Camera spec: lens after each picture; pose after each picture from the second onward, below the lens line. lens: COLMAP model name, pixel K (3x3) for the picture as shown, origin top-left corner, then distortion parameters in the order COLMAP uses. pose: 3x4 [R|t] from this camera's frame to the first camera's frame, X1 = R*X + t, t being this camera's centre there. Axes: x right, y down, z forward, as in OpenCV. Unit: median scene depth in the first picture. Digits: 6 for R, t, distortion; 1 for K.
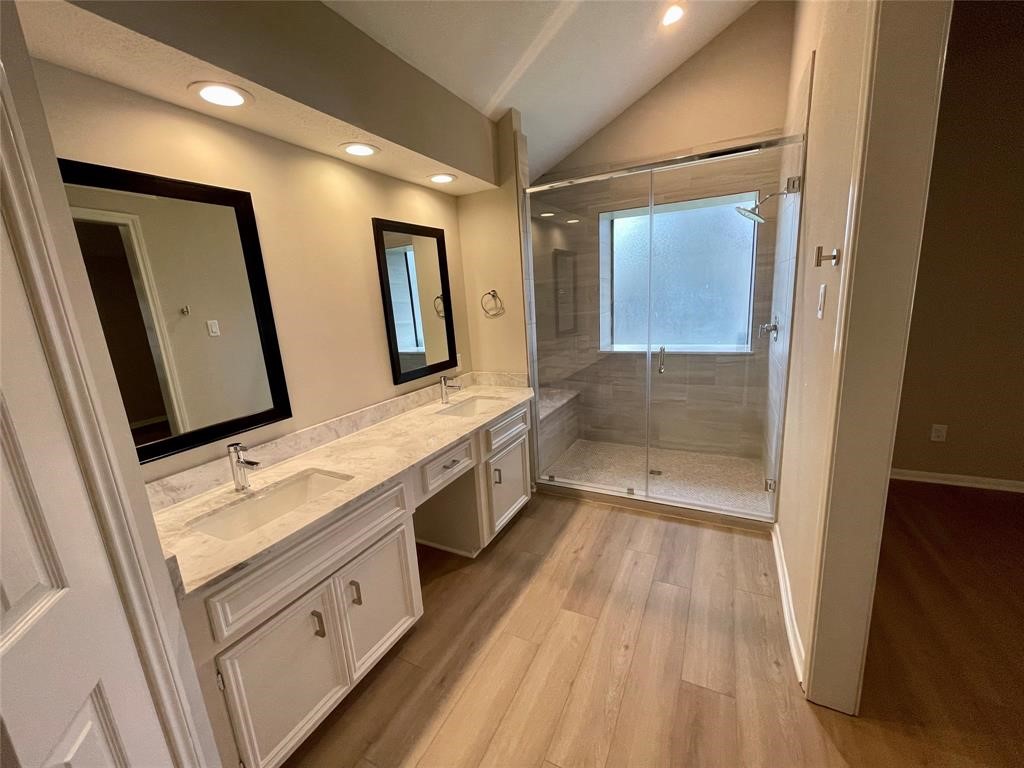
lens RADIAL K [[412.6, 0, 507.6], [0, 412.6, 386.8], [0, 0, 1]] dist [-0.002032, -0.000011]
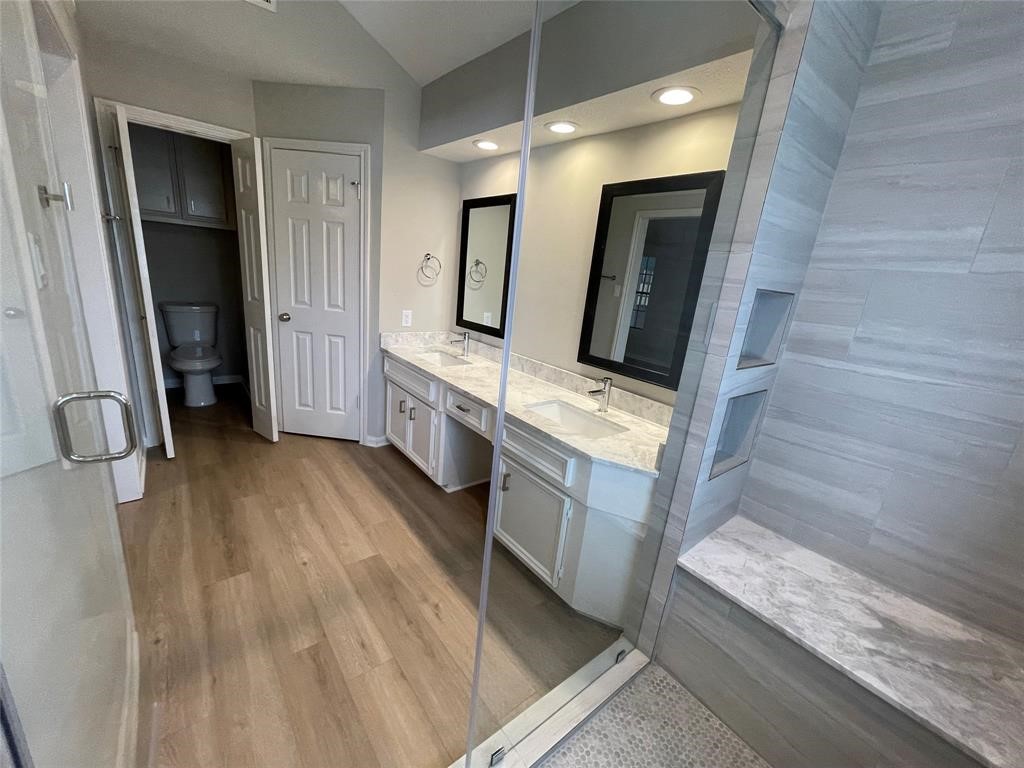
lens RADIAL K [[412.6, 0, 507.6], [0, 412.6, 386.8], [0, 0, 1]] dist [-0.002032, -0.000011]
pose [[-0.411359, 0.266569, -0.871622, 0.804001], [-0.262998, 0.880891, 0.393526, -0.353979], [0.872706, 0.391116, -0.292256, 1.418813]]
